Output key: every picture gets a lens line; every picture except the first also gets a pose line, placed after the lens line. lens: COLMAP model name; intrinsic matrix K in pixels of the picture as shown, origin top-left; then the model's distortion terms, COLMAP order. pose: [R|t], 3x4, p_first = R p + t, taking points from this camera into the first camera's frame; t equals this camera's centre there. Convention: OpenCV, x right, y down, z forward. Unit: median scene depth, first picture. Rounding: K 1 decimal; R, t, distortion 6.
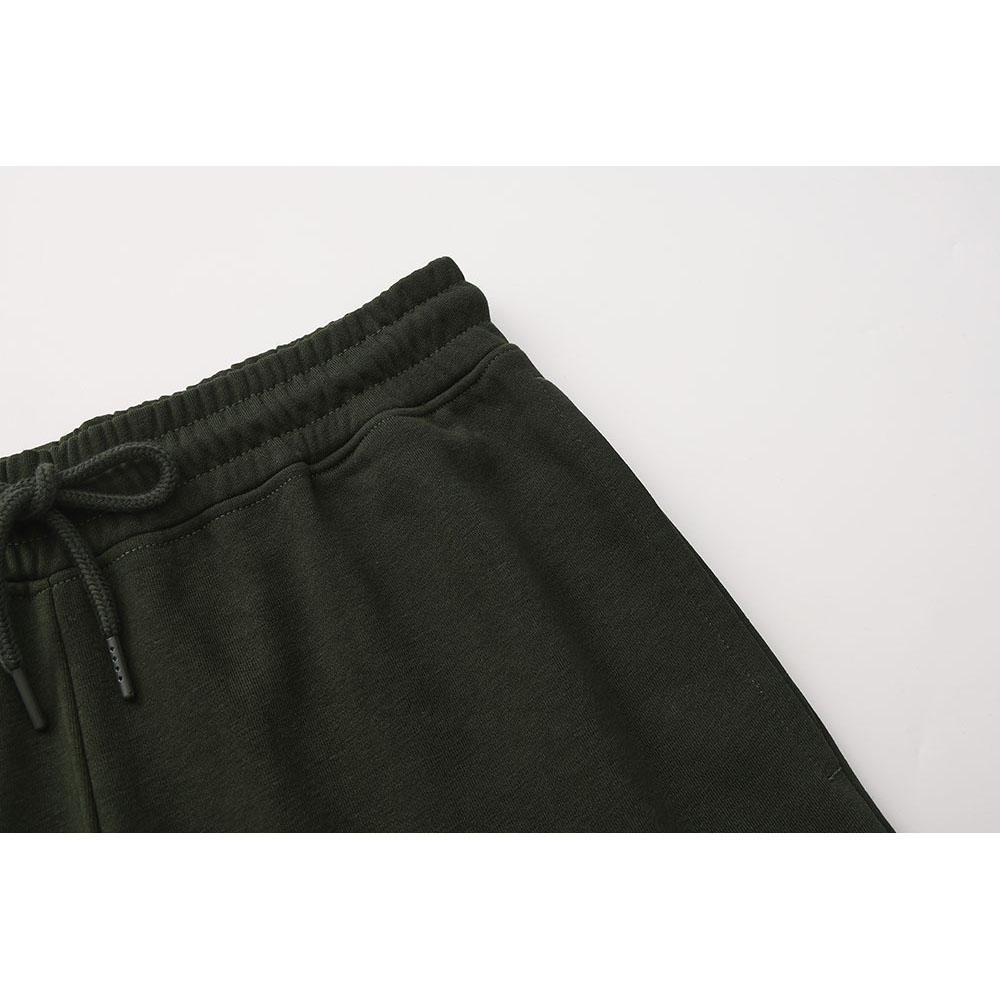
lens RADIAL K [[1048.9, 0, 500.0], [0, 1048.9, 500.0], [0, 0, 1]] dist [0.017072, -0.030114]
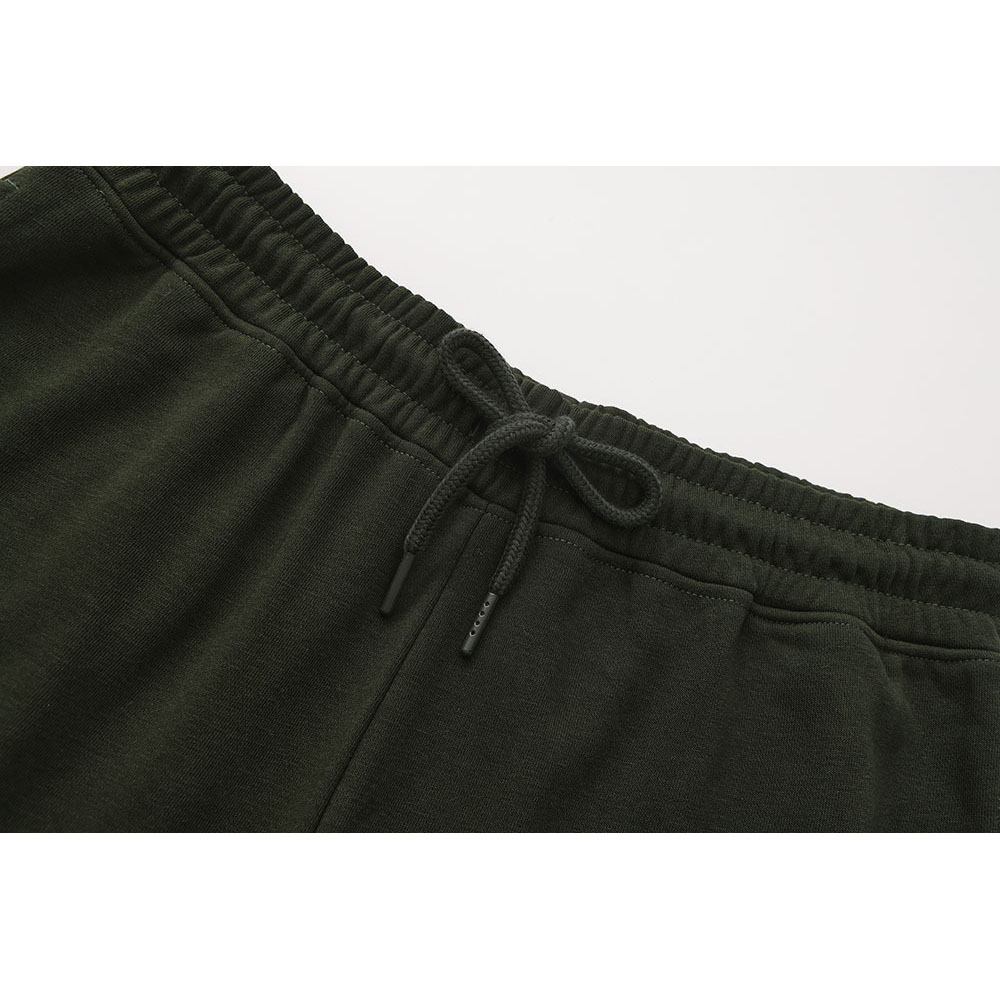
lens RADIAL K [[1048.9, 0, 500.0], [0, 1048.9, 500.0], [0, 0, 1]] dist [0.017072, -0.030114]
pose [[0.691435, 0.689109, -0.216902, -0.199836], [-0.702768, 0.711162, 0.019131, 0.043321], [0.167435, 0.139204, 0.976006, 0.045342]]
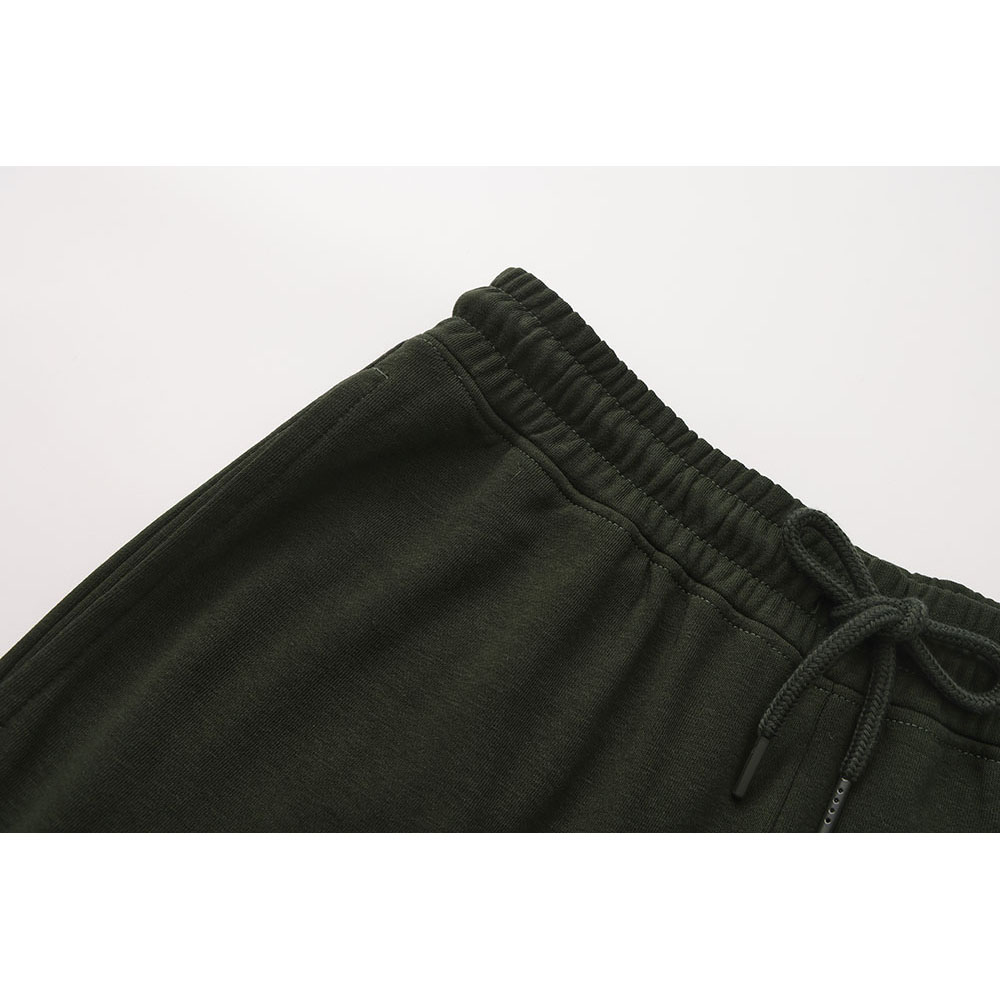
lens RADIAL K [[1048.9, 0, 500.0], [0, 1048.9, 500.0], [0, 0, 1]] dist [0.017072, -0.030114]
pose [[0.651673, 0.683800, -0.328238, -0.401947], [-0.707116, 0.704262, 0.063263, 0.104968], [0.274424, 0.190876, 0.942474, -0.033316]]
